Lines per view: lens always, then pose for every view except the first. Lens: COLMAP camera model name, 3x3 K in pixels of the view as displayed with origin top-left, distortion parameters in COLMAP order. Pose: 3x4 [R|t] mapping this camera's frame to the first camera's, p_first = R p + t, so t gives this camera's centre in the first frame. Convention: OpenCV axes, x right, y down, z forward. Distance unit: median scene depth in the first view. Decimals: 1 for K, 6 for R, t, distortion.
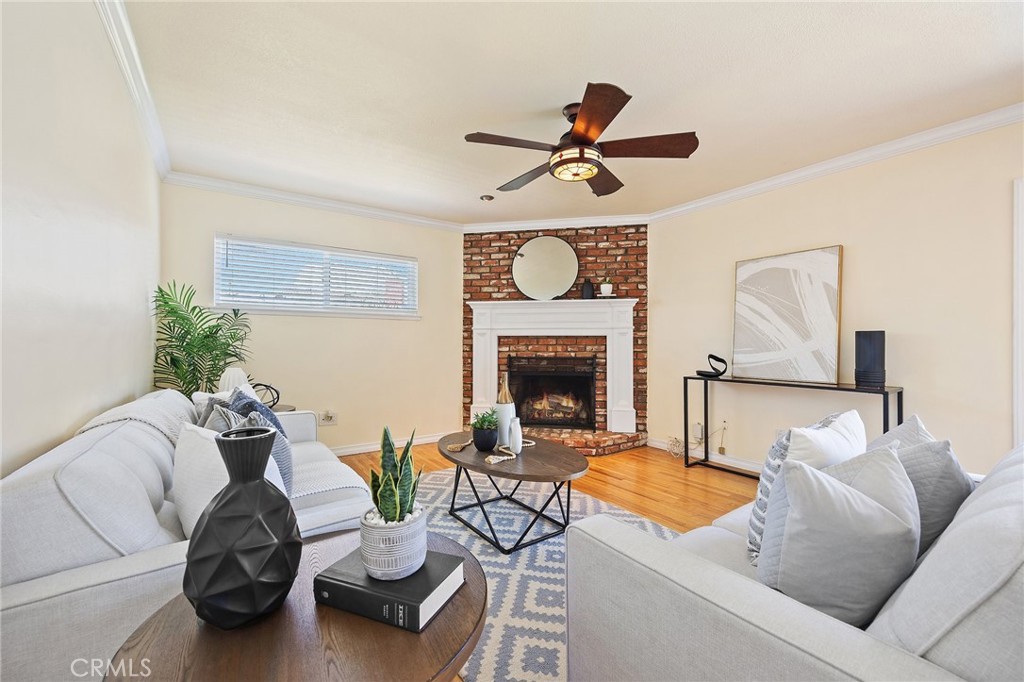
lens RADIAL K [[408.9, 0, 512.7], [0, 408.9, 342.3], [0, 0, 1]] dist [-0.001241, -0.000540]
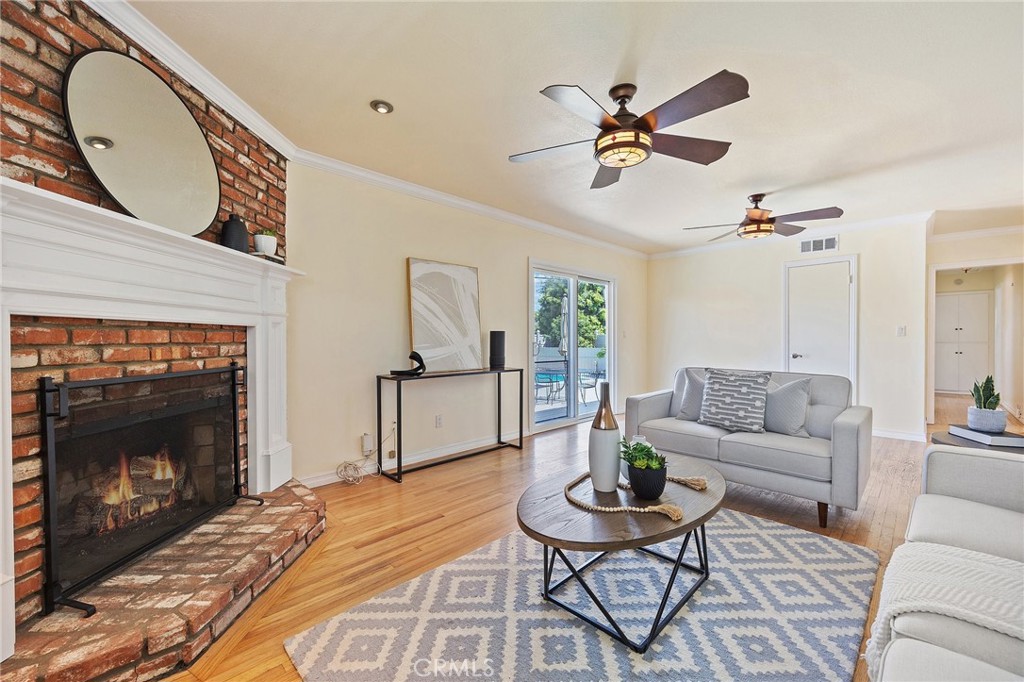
lens RADIAL K [[408.9, 0, 519.8], [0, 408.9, 340.8], [0, 0, 1]] dist [-0.001241, -0.000540]
pose [[-0.182375, -0.005840, 0.983212, -0.387859], [-0.001719, 0.999983, 0.005620, -0.000141], [-0.983228, -0.000666, -0.182382, 0.742828]]
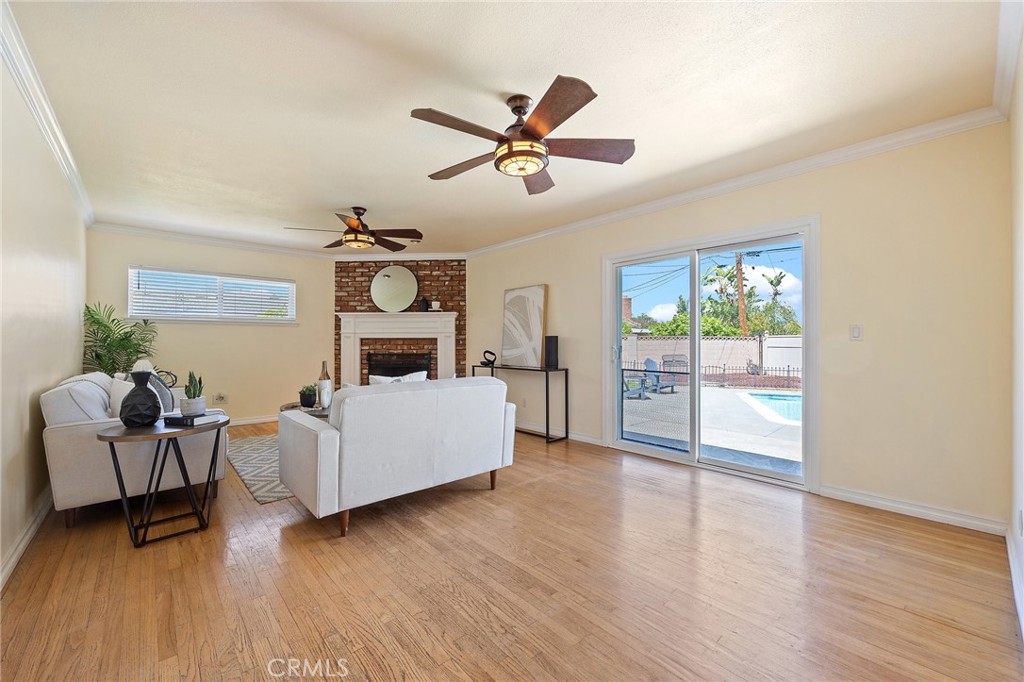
lens RADIAL K [[408.9, 0, 511.4], [0, 408.9, 341.7], [0, 0, 1]] dist [-0.001241, -0.000540]
pose [[0.992326, -0.001520, 0.123638, 0.307695], [0.001812, 0.999996, -0.002250, 0.000260], [-0.123634, 0.002457, 0.992325, -0.425126]]
